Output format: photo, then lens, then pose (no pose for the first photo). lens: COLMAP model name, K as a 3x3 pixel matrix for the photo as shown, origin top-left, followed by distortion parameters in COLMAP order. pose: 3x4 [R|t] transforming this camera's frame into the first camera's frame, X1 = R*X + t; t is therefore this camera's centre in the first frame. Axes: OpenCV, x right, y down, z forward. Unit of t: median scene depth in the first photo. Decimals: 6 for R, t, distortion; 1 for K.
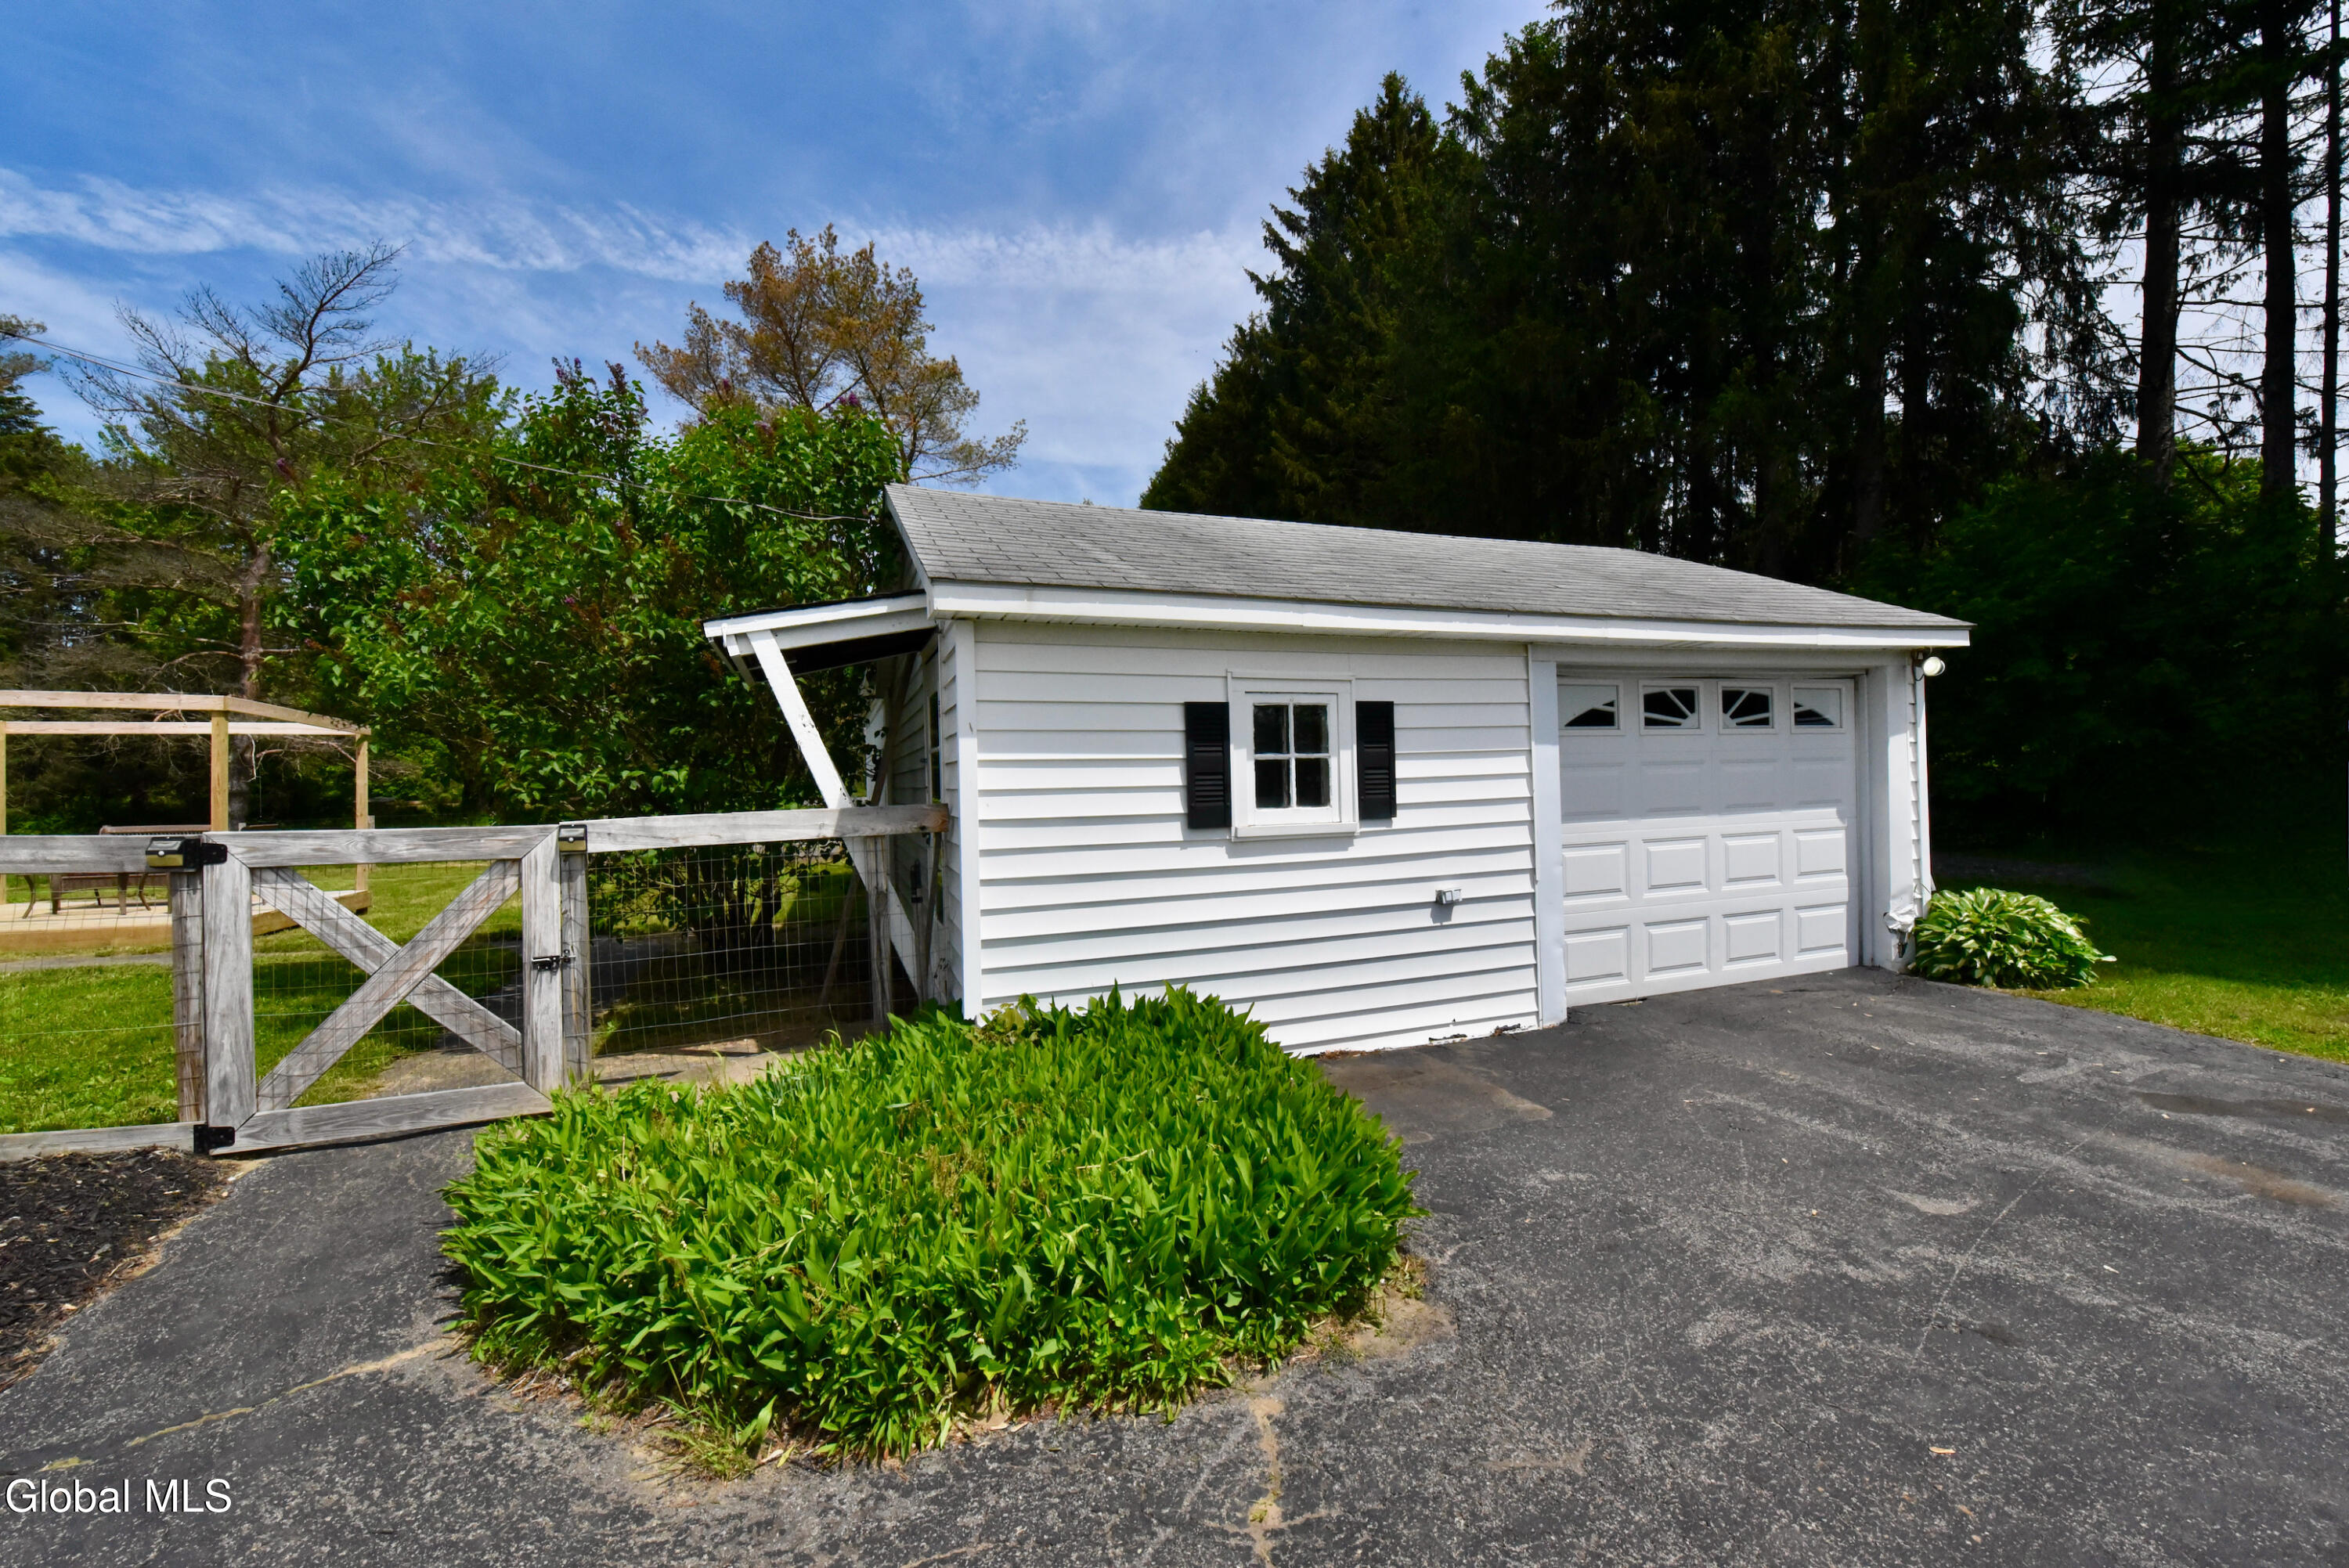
lens RADIAL K [[938.4, 0, 1162.7], [0, 938.4, 787.3], [0, 0, 1]] dist [-0.014804, -0.000229]
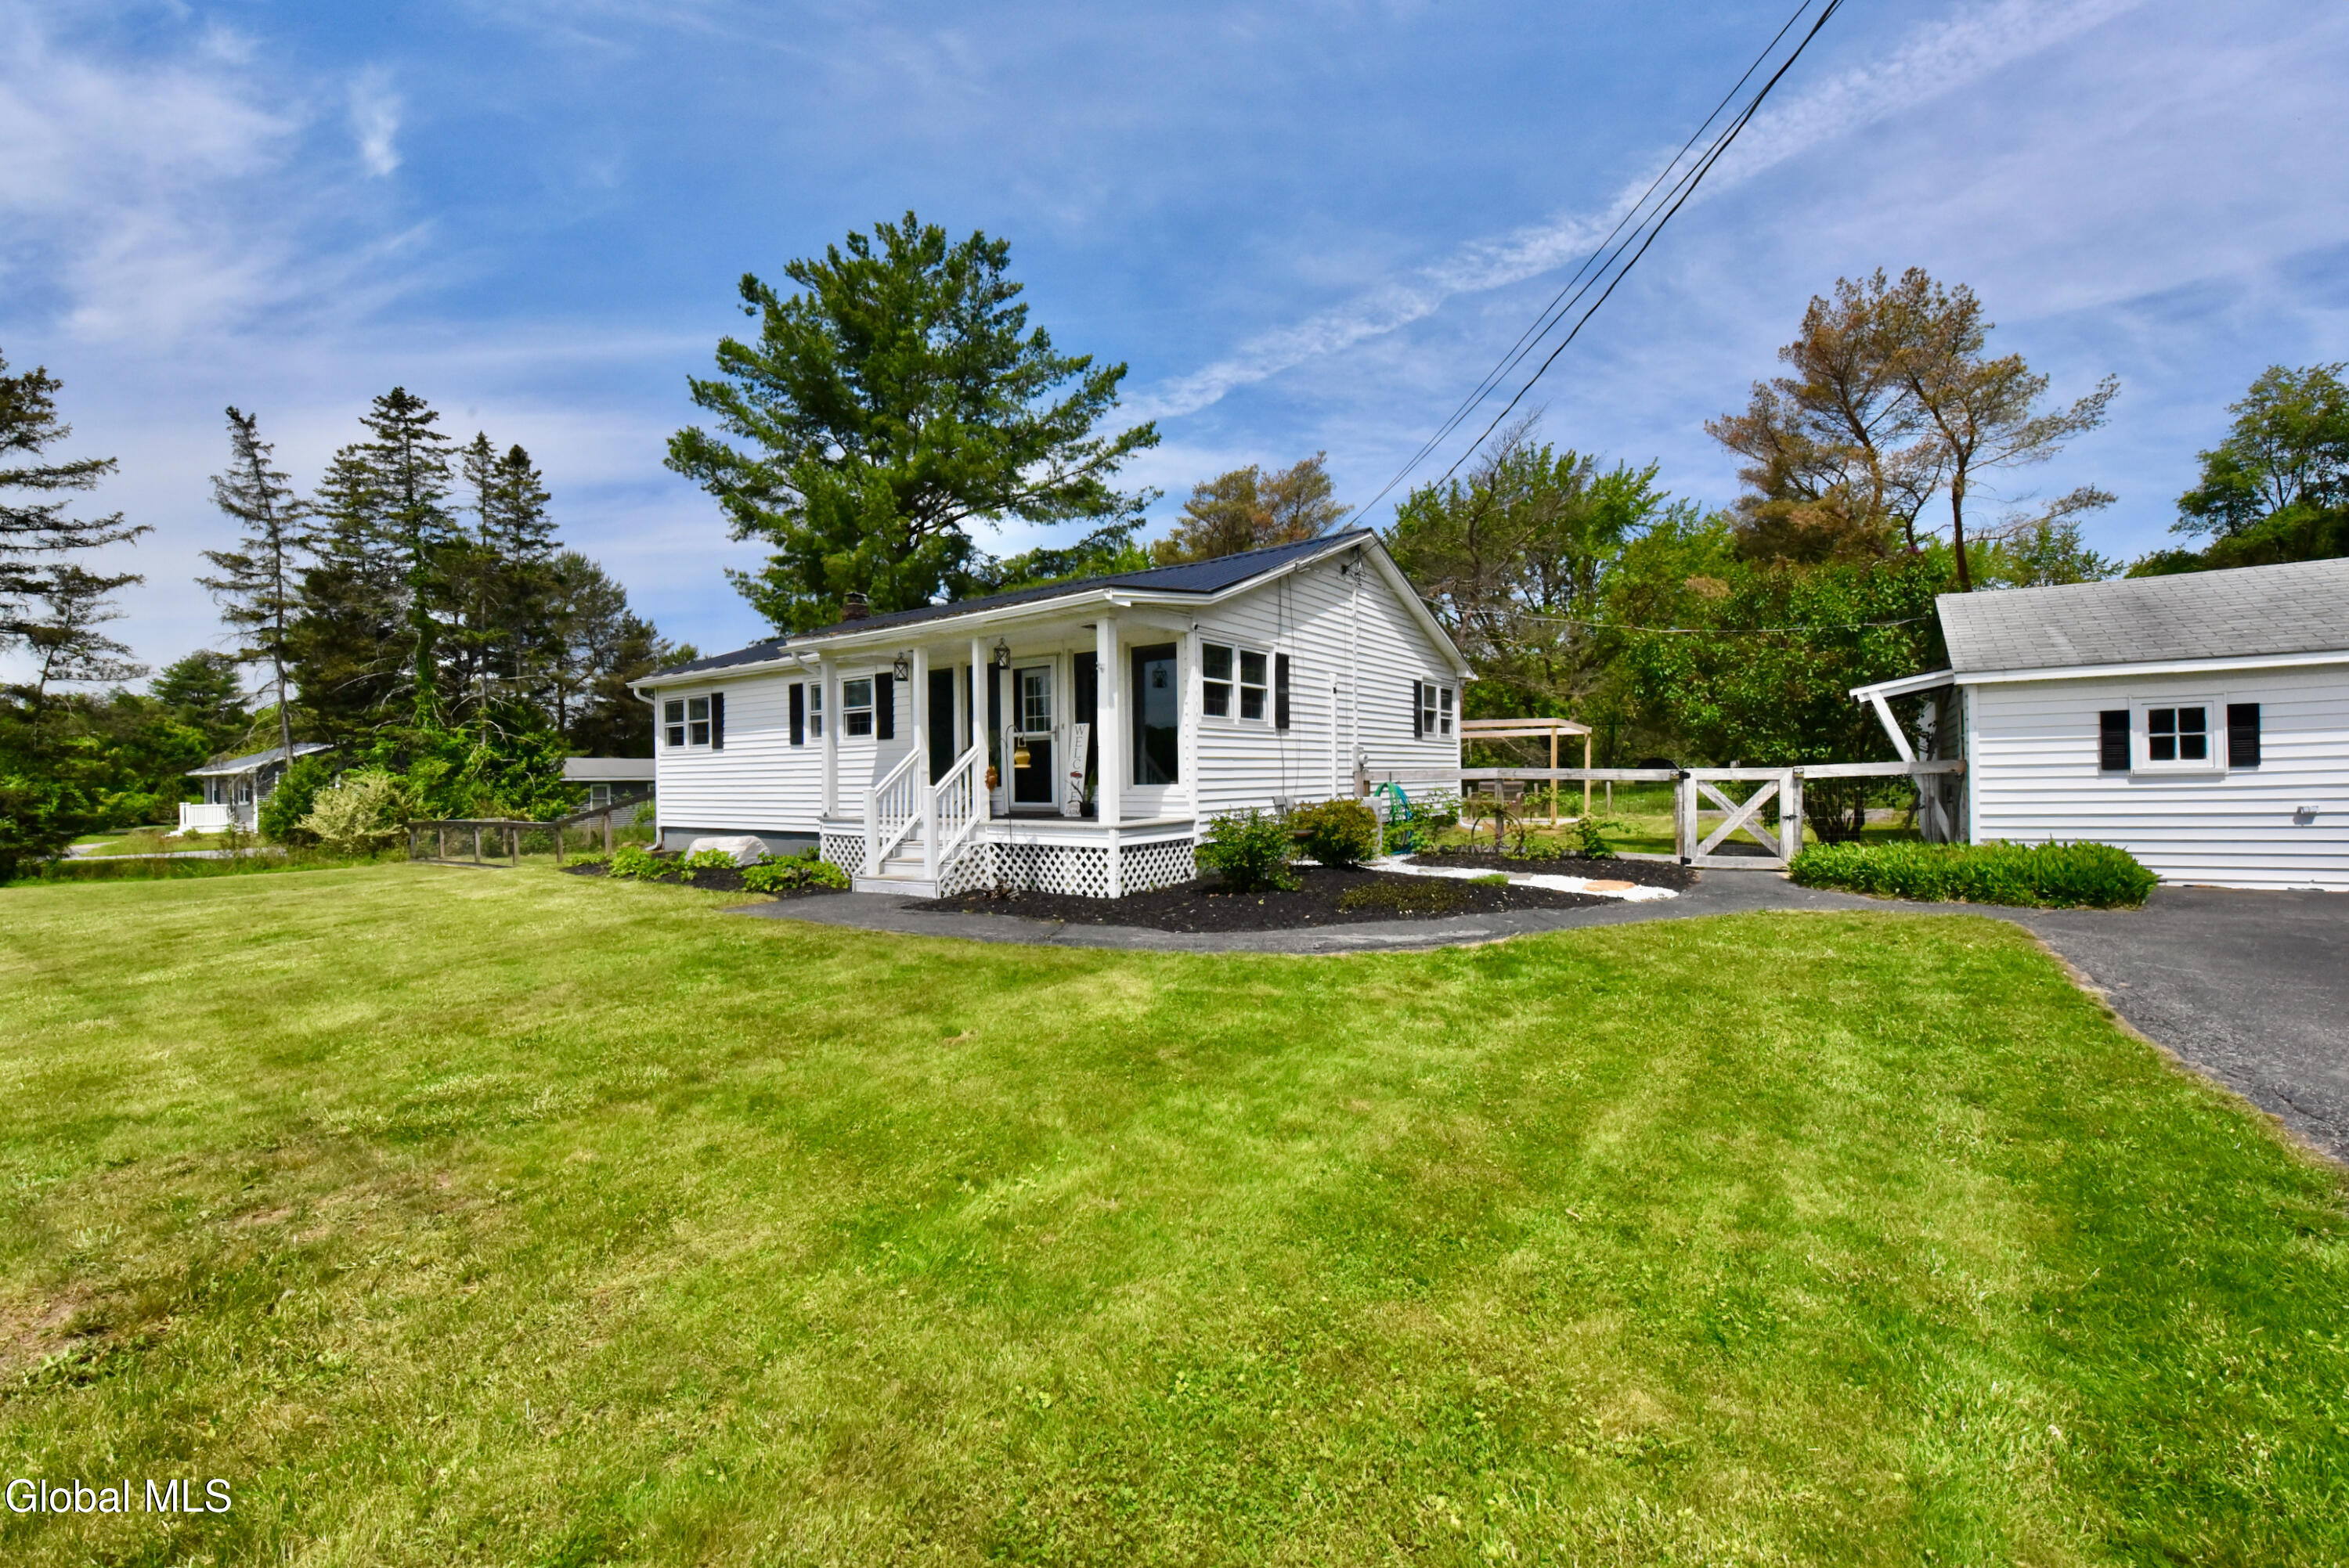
lens RADIAL K [[947.5, 0, 1173.6], [0, 947.5, 787.8], [0, 0, 1]] dist [-0.012773, -0.004215]
pose [[0.562828, 0.014218, -0.826452, 0.511338], [0.002939, 0.999811, 0.019202, 0.032371], [0.826569, -0.013236, 0.562680, -1.686788]]
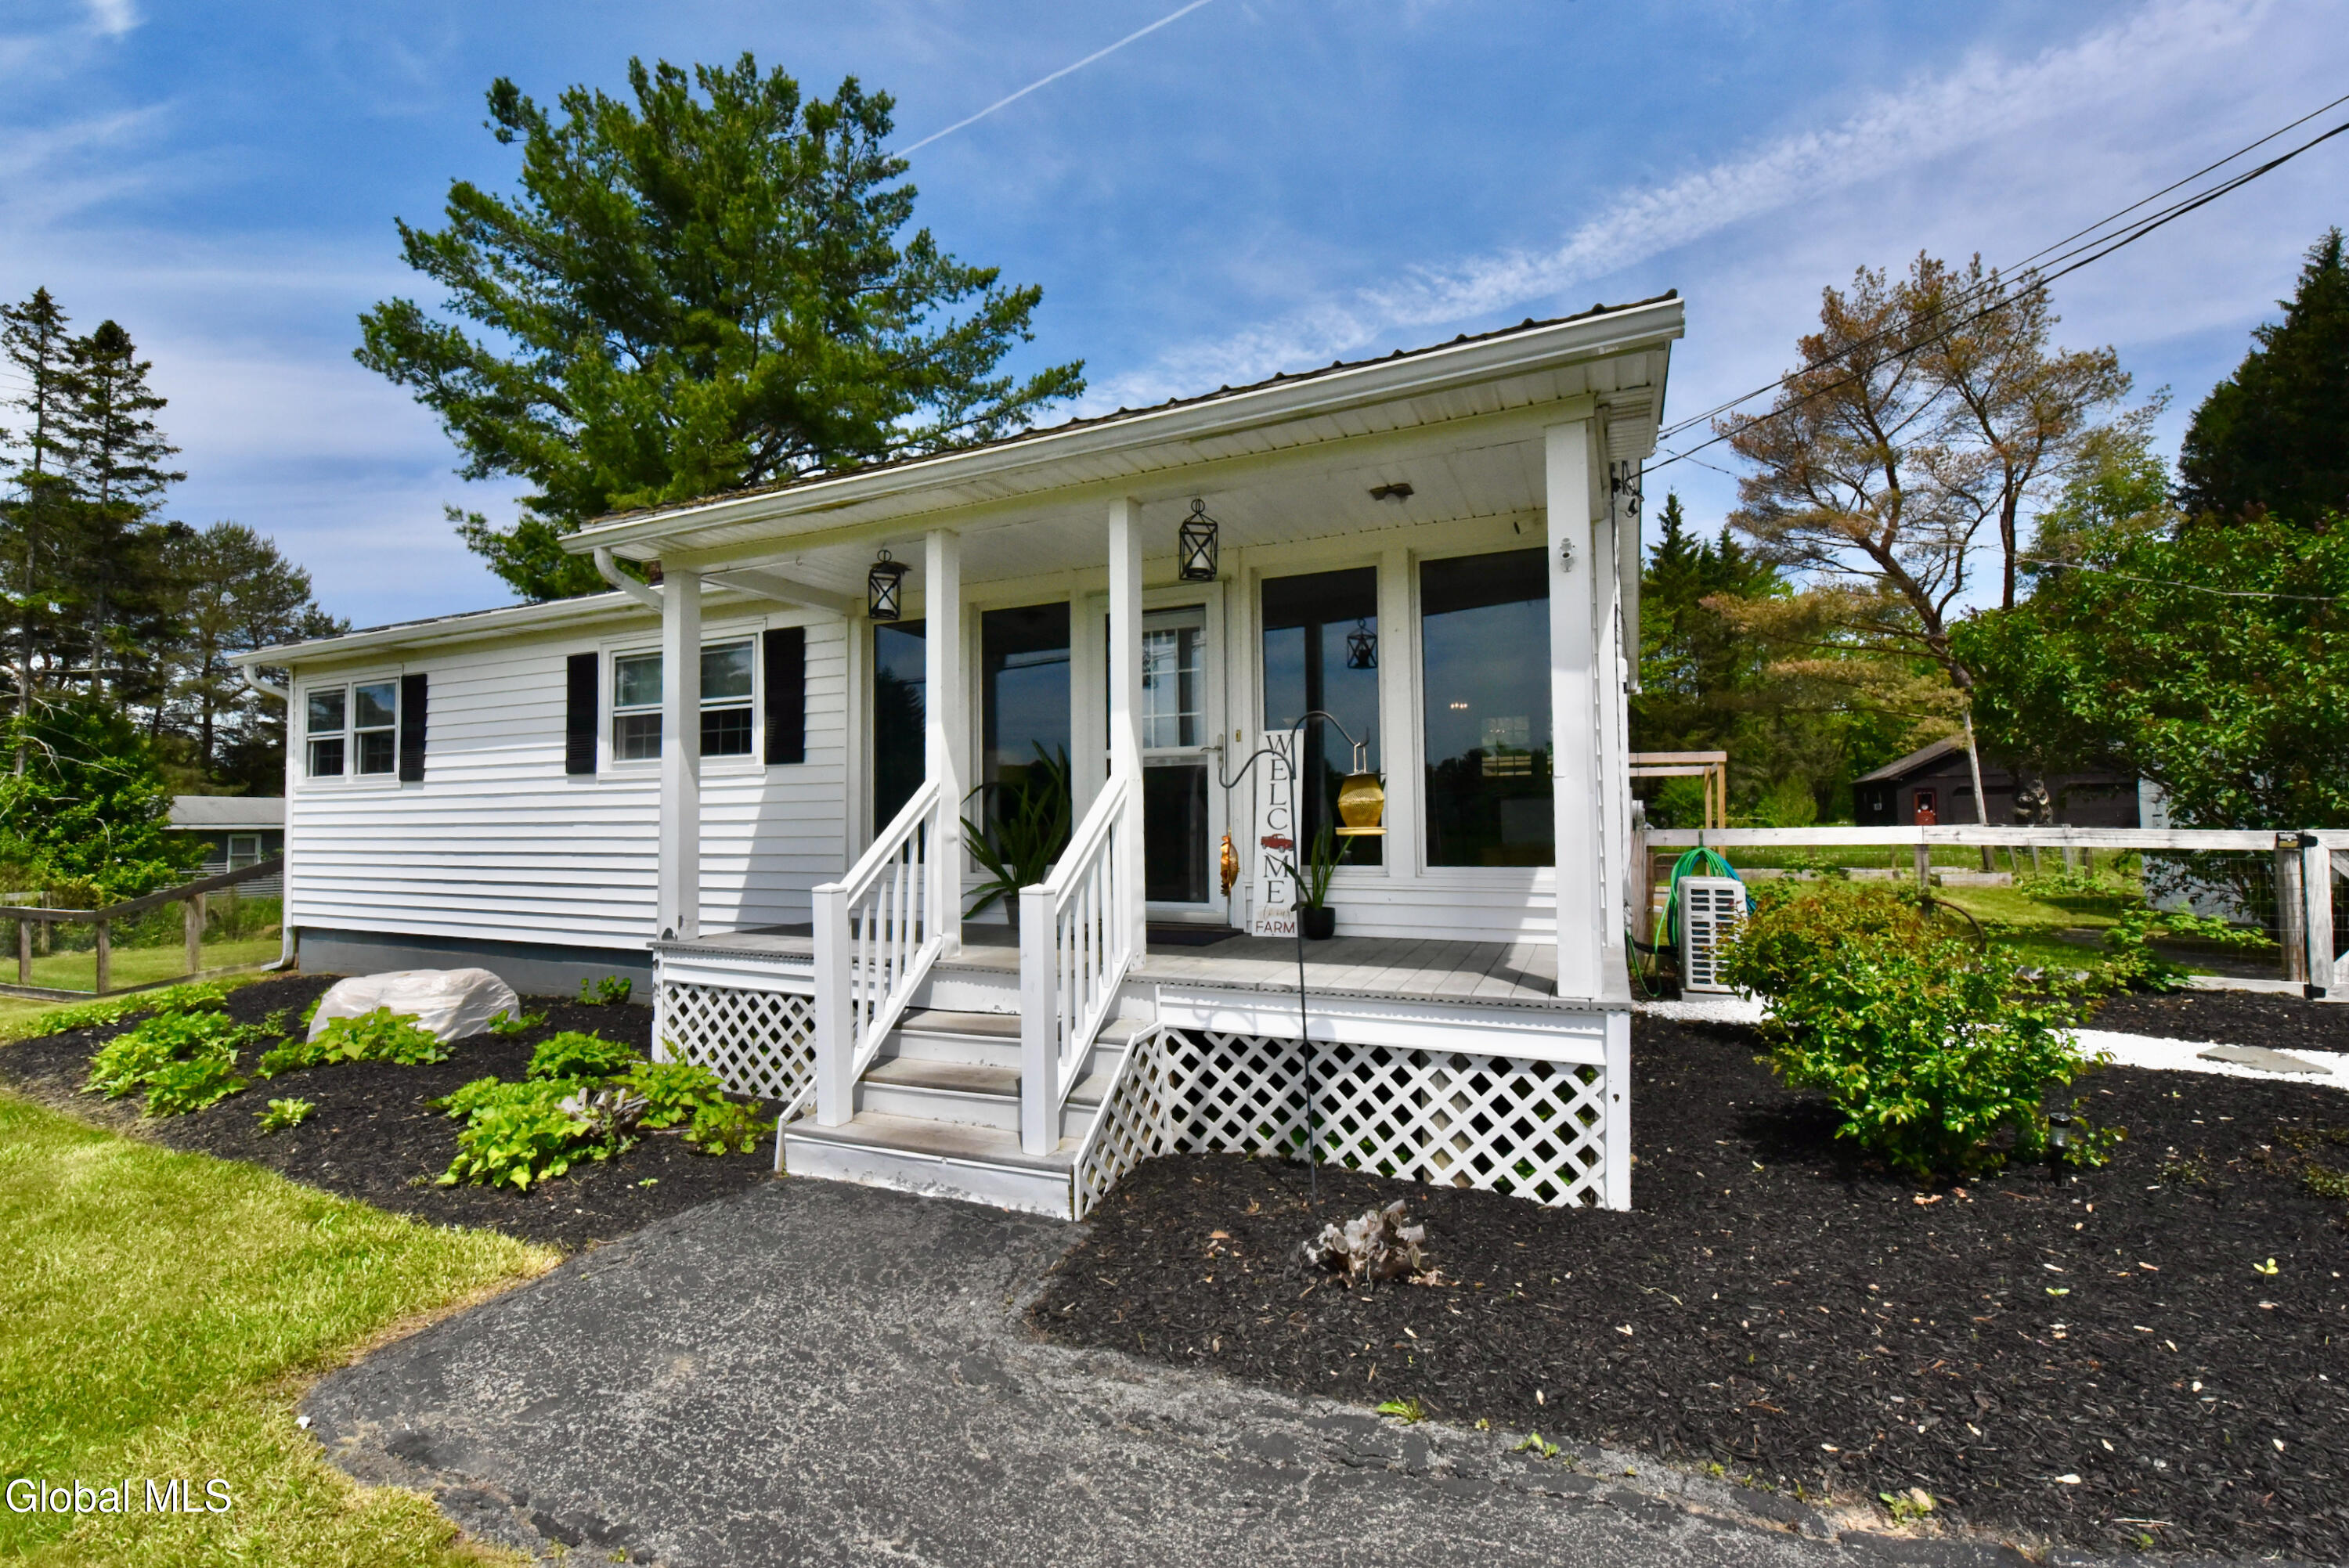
lens RADIAL K [[996.9, 0, 1170.6], [0, 996.9, 789.3], [0, 0, 1]] dist [-0.010863, -0.004730]
pose [[0.706131, -0.016621, -0.707887, -0.876743], [-0.001339, 0.999691, -0.024809, 0.012327], [0.708080, 0.018467, 0.705890, -1.433768]]
